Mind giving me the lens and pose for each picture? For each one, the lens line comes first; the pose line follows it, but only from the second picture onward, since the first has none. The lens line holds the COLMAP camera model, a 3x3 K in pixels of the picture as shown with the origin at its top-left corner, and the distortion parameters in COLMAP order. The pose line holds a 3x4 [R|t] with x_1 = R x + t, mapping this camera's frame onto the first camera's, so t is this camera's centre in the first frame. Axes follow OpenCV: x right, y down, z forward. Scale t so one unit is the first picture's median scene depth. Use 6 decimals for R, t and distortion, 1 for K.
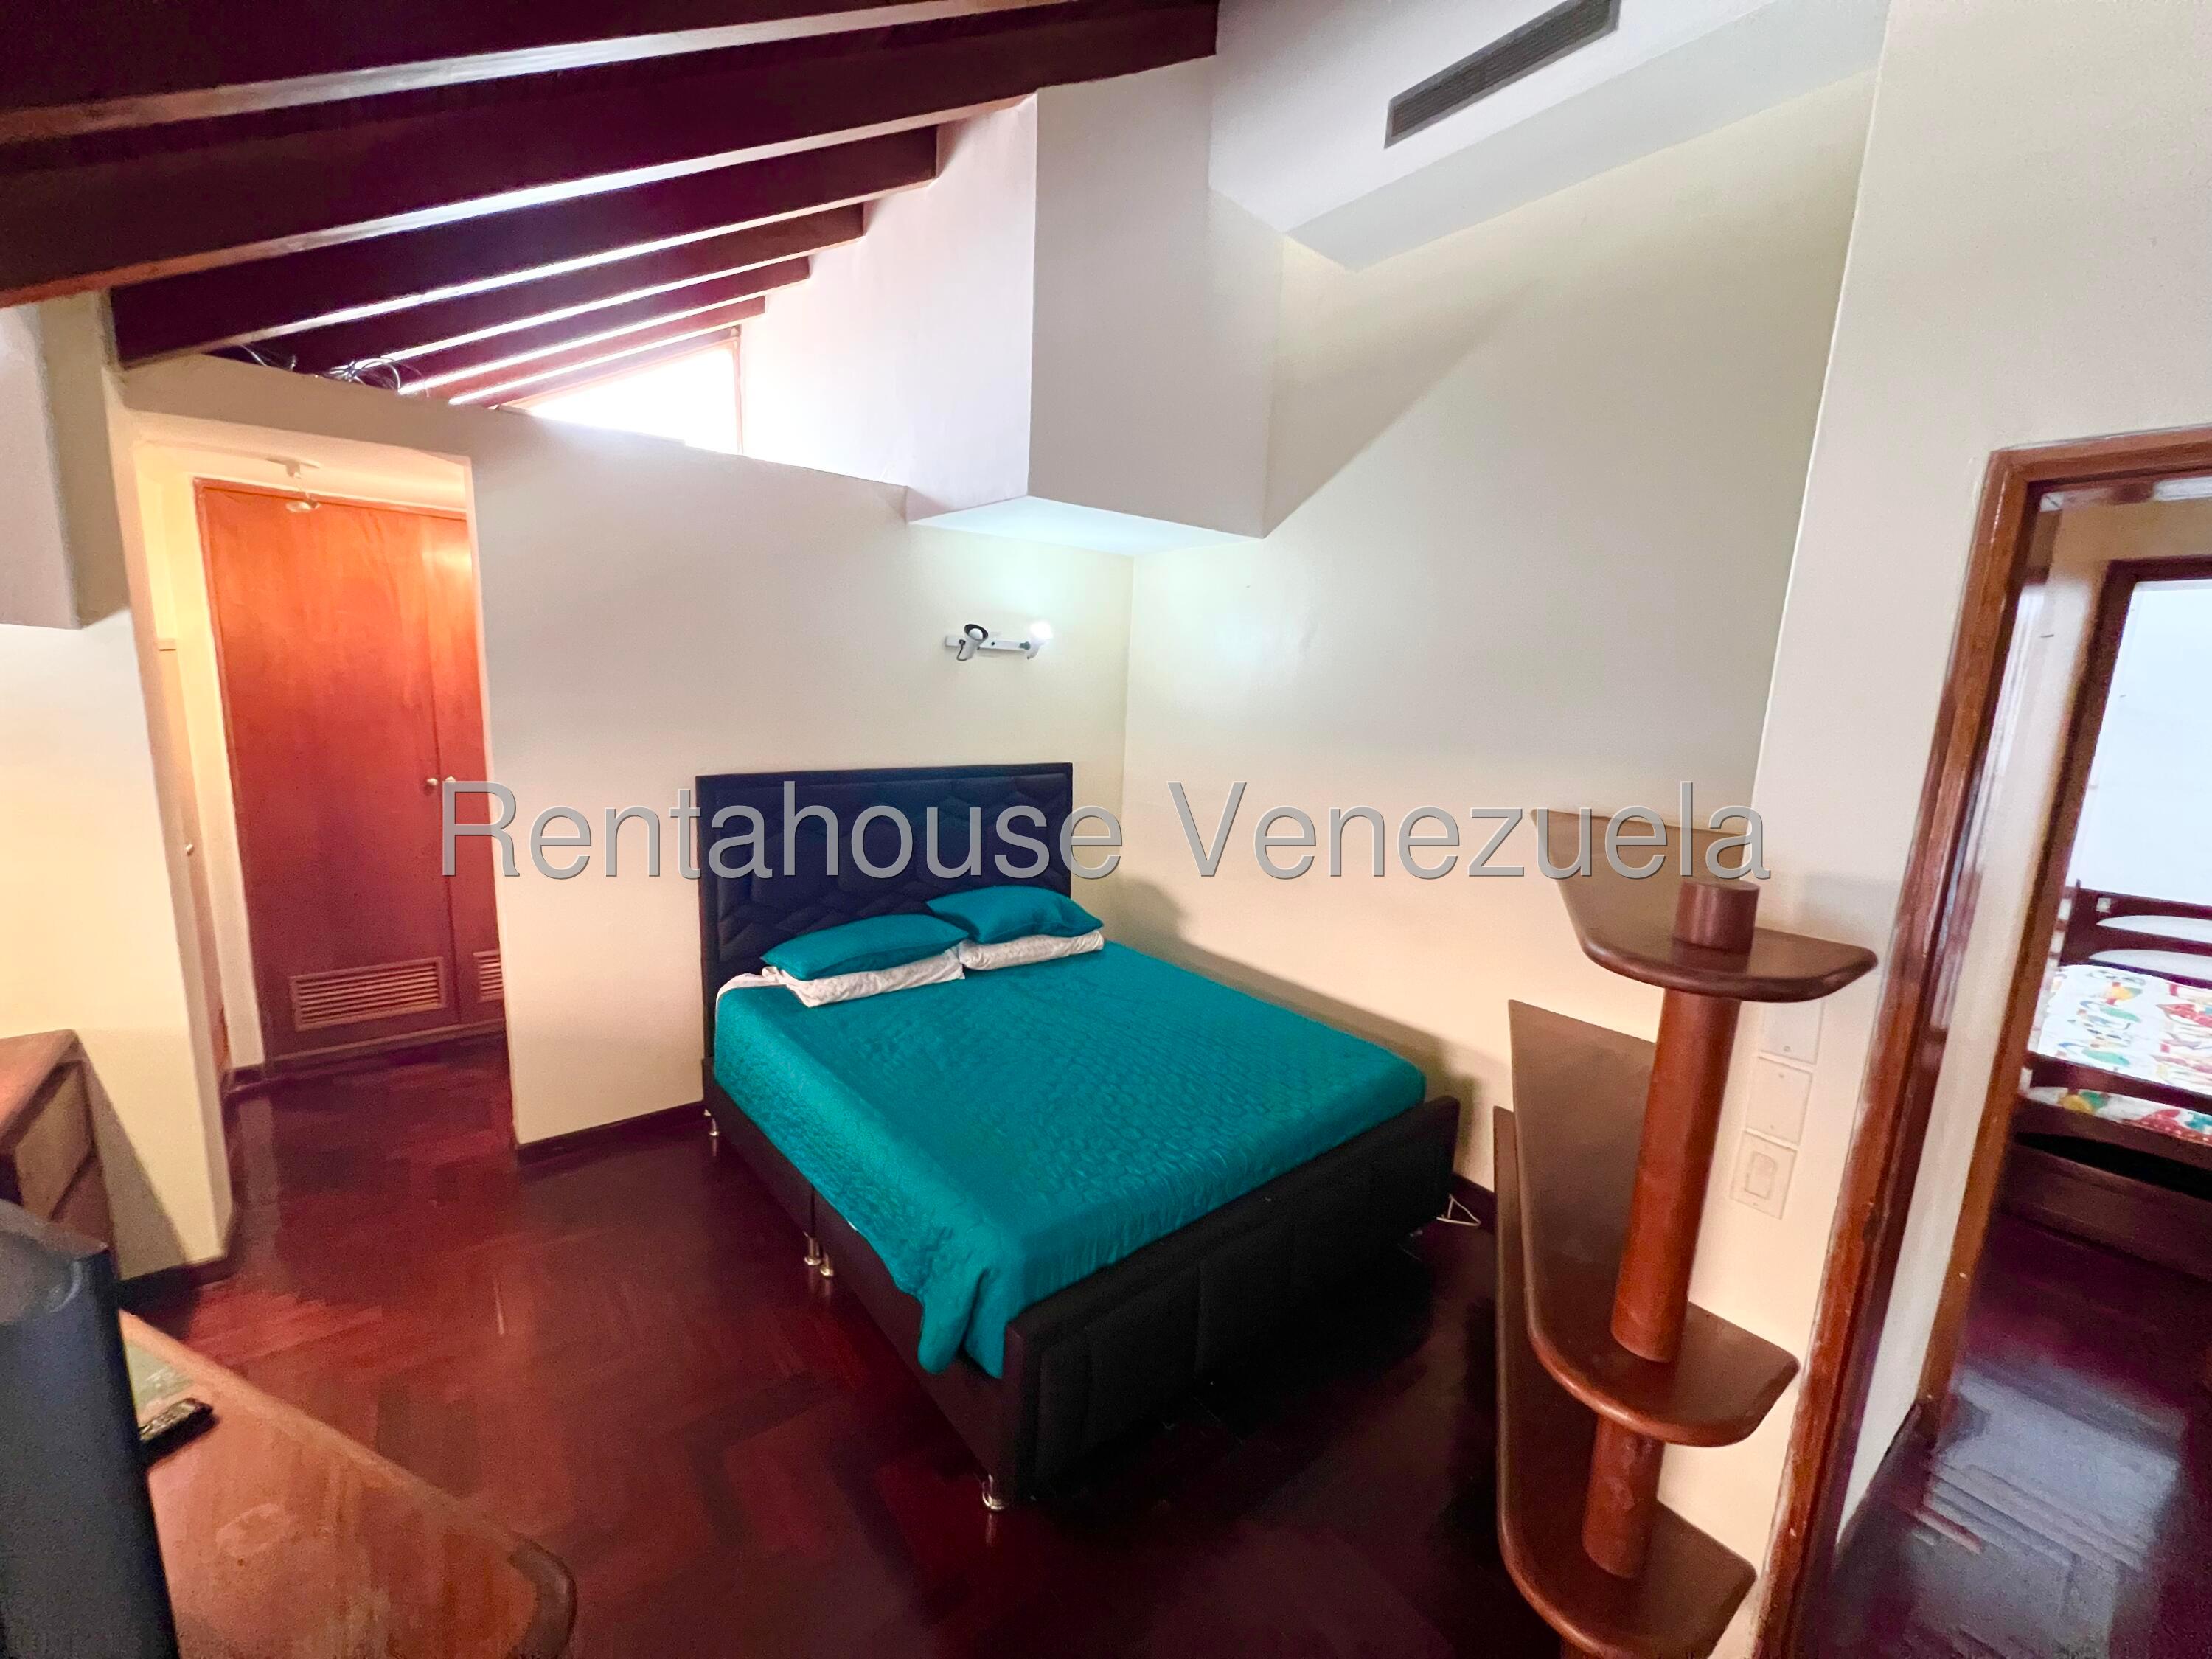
lens RADIAL K [[890.9, 0, 1094.6], [0, 890.9, 839.3], [0, 0, 1]] dist [-0.006391, -0.000044]
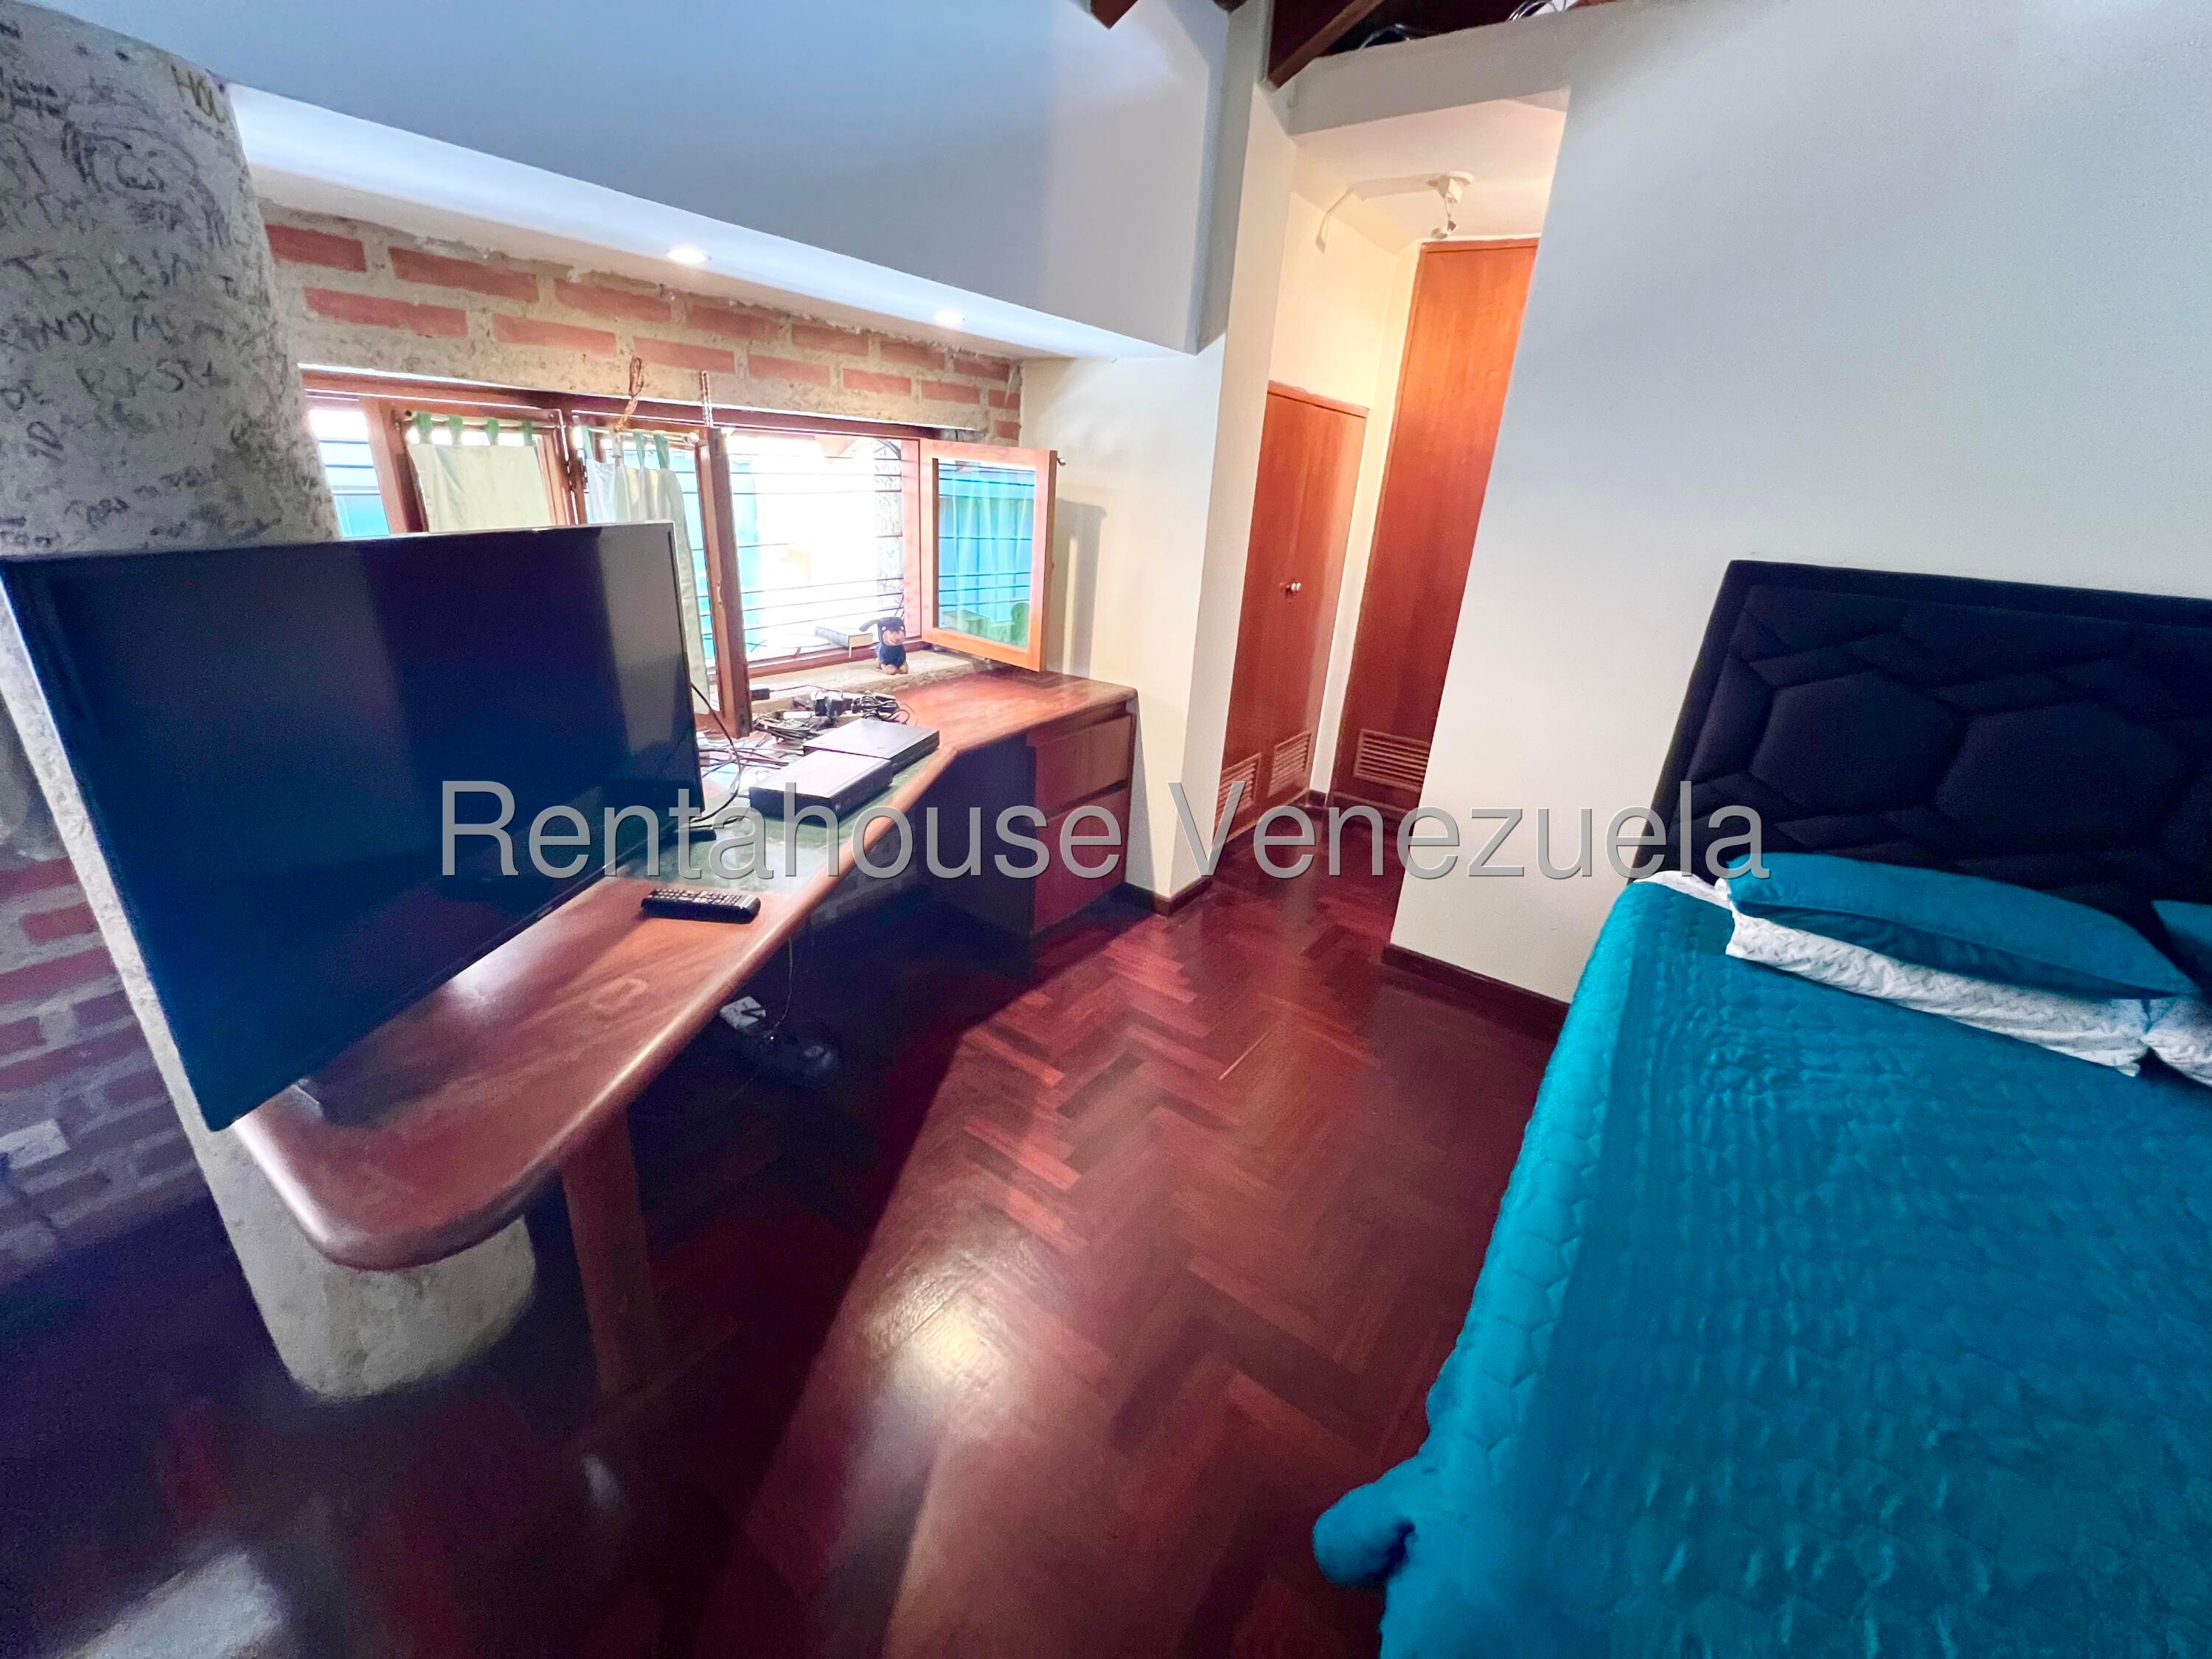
lens RADIAL K [[885.0, 0, 1104.8], [0, 885.0, 830.4], [0, 0, 1]] dist [-0.000482, -0.000608]
pose [[0.288059, 0.341907, -0.894495, 0.064800], [-0.224523, 0.932166, 0.284001, 0.033857], [0.930920, 0.119026, 0.345285, 0.380215]]
